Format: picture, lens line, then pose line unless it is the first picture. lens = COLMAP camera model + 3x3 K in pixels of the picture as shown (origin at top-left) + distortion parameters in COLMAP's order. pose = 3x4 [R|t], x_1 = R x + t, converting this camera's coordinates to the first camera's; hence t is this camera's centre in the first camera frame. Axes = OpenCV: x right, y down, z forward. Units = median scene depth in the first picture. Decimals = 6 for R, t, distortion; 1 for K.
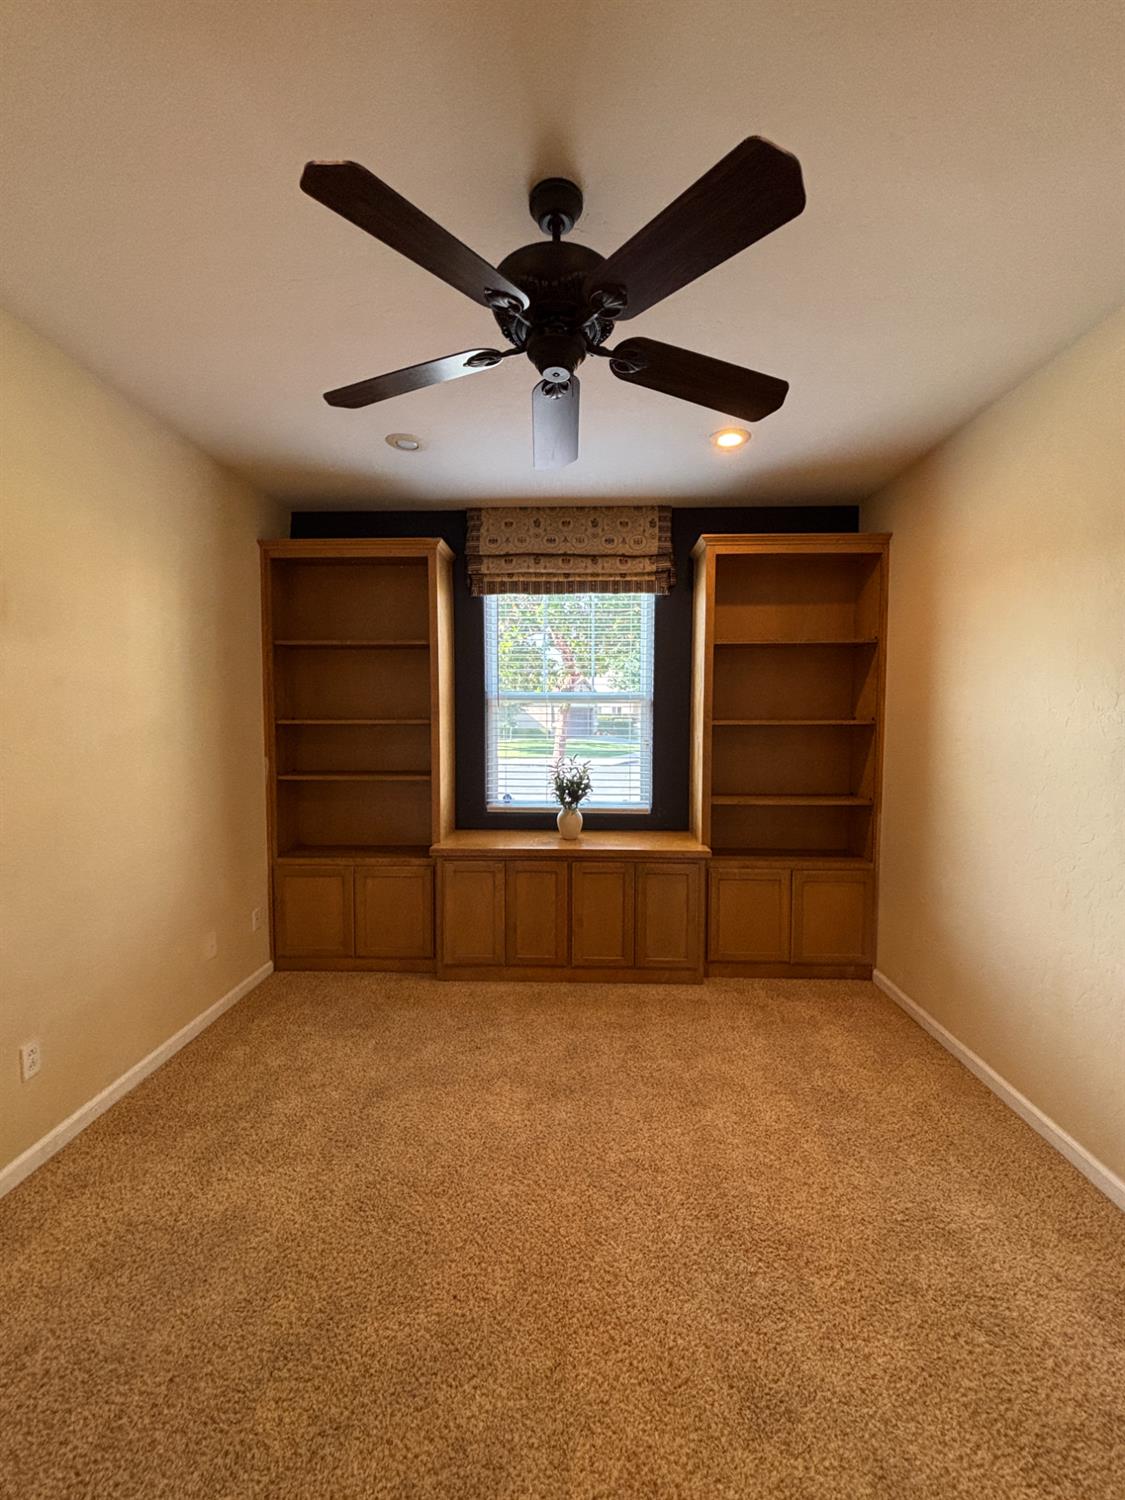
lens RADIAL K [[605.0, 0, 562.2], [0, 605.0, 747.9], [0, 0, 1]] dist [-0.000091, -0.000075]
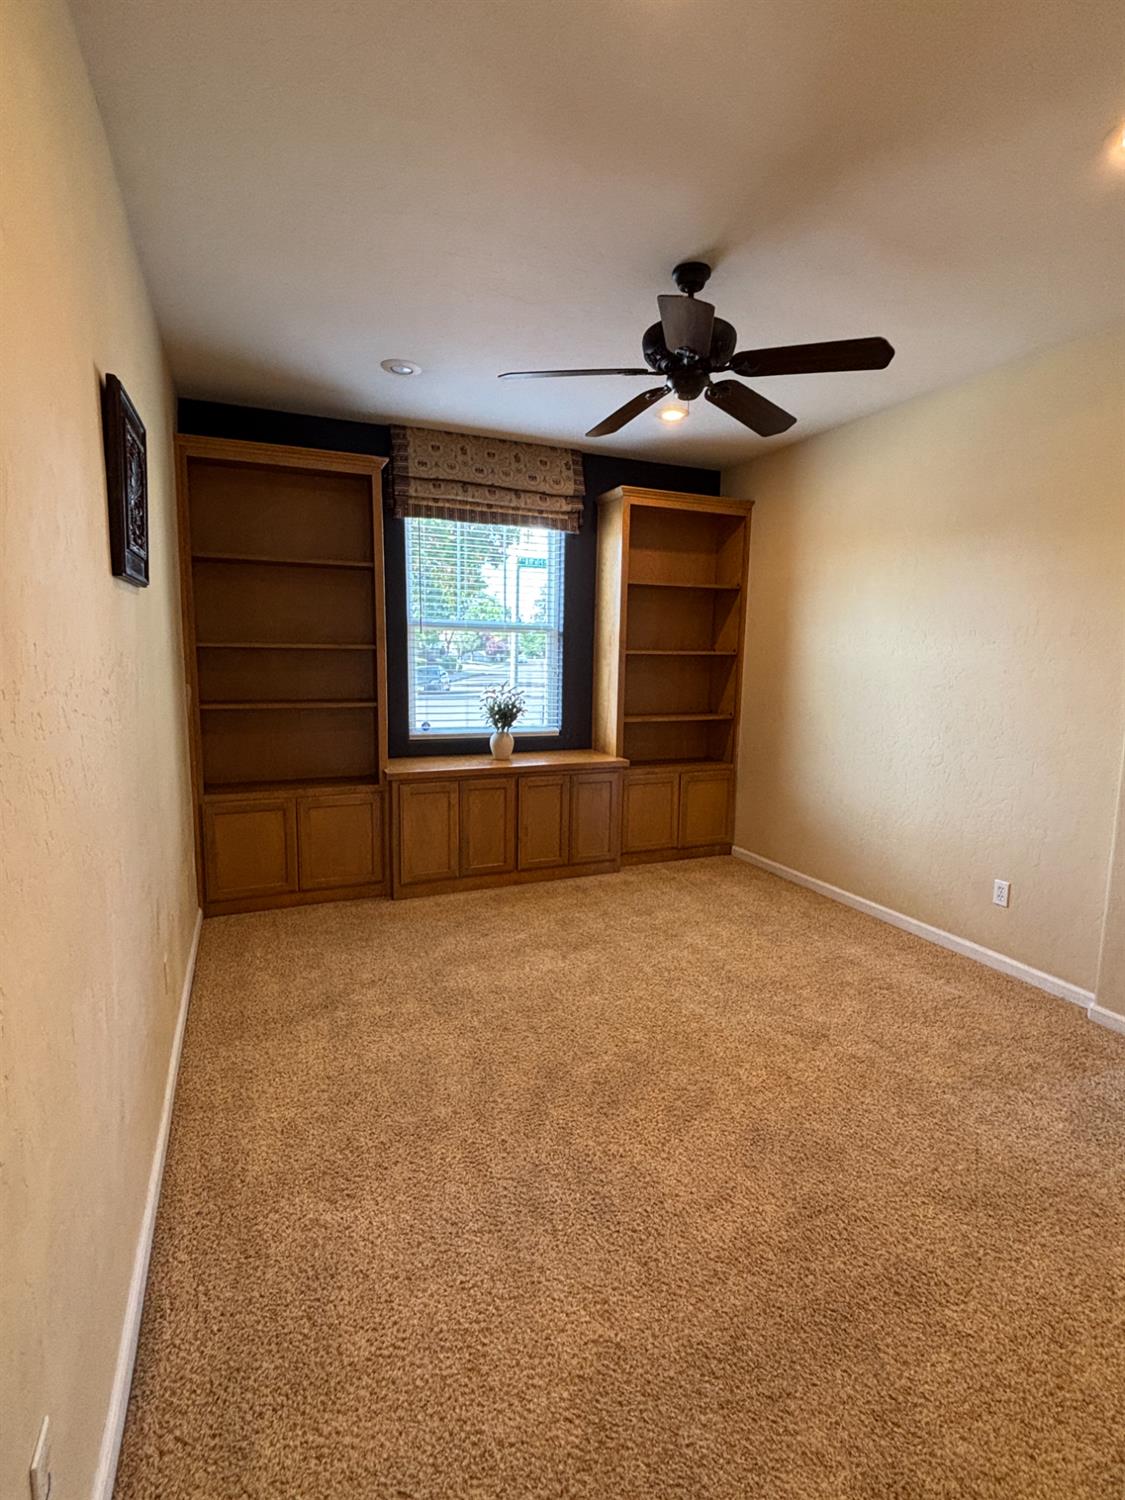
lens RADIAL K [[706.8, 0, 564.2], [0, 706.8, 748.4], [0, 0, 1]] dist [0.039426, -0.051925]
pose [[0.902818, -0.045597, 0.427600, -0.440569], [0.008896, 0.996130, 0.087440, 0.023198], [-0.429932, -0.075139, 0.899729, -0.187582]]
